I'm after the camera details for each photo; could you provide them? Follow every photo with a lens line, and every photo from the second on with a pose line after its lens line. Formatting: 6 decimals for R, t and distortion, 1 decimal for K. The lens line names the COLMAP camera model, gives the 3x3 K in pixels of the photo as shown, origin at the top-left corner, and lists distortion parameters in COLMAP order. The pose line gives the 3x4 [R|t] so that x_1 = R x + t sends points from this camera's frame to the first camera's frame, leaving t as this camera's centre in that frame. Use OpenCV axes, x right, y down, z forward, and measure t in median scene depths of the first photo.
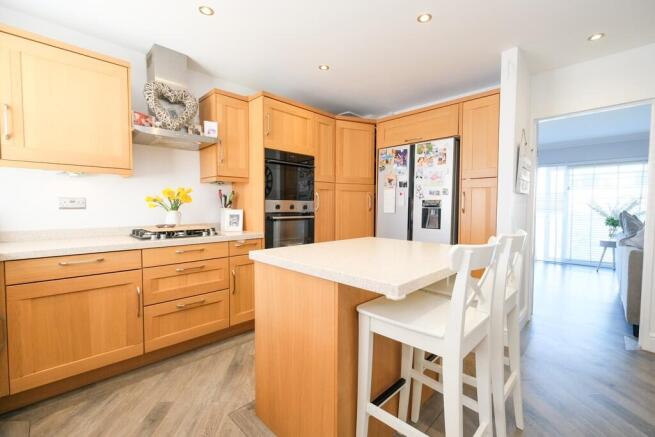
lens RADIAL K [[280.5, 0, 327.5], [0, 280.5, 218.5], [0, 0, 1]] dist [0.000313, 0.000417]
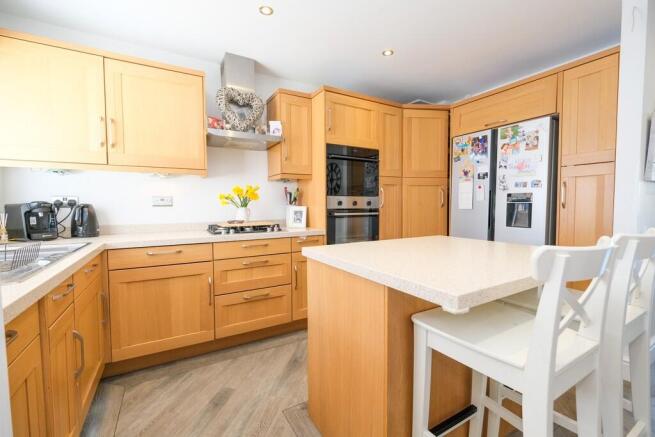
lens RADIAL K [[280.8, 0, 329.1], [0, 280.8, 217.3], [0, 0, 1]] dist [-0.000549, 0.000260]
pose [[0.968447, 0.001952, -0.249212, 0.037675], [-0.001270, 0.999995, 0.002897, 0.006459], [0.249216, -0.002489, 0.968445, 0.055992]]
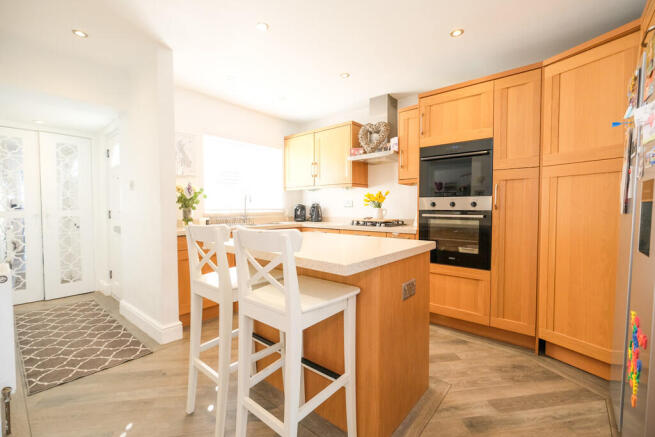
lens RADIAL K [[285.3, 0, 327.5], [0, 285.3, 218.5], [0, 0, 1]] dist [-0.002121, 0.000208]
pose [[0.086157, 0.035902, -0.995634, 0.973396], [-0.038174, 0.998736, 0.032711, -0.013655], [0.995550, 0.035189, 0.087418, 0.692876]]
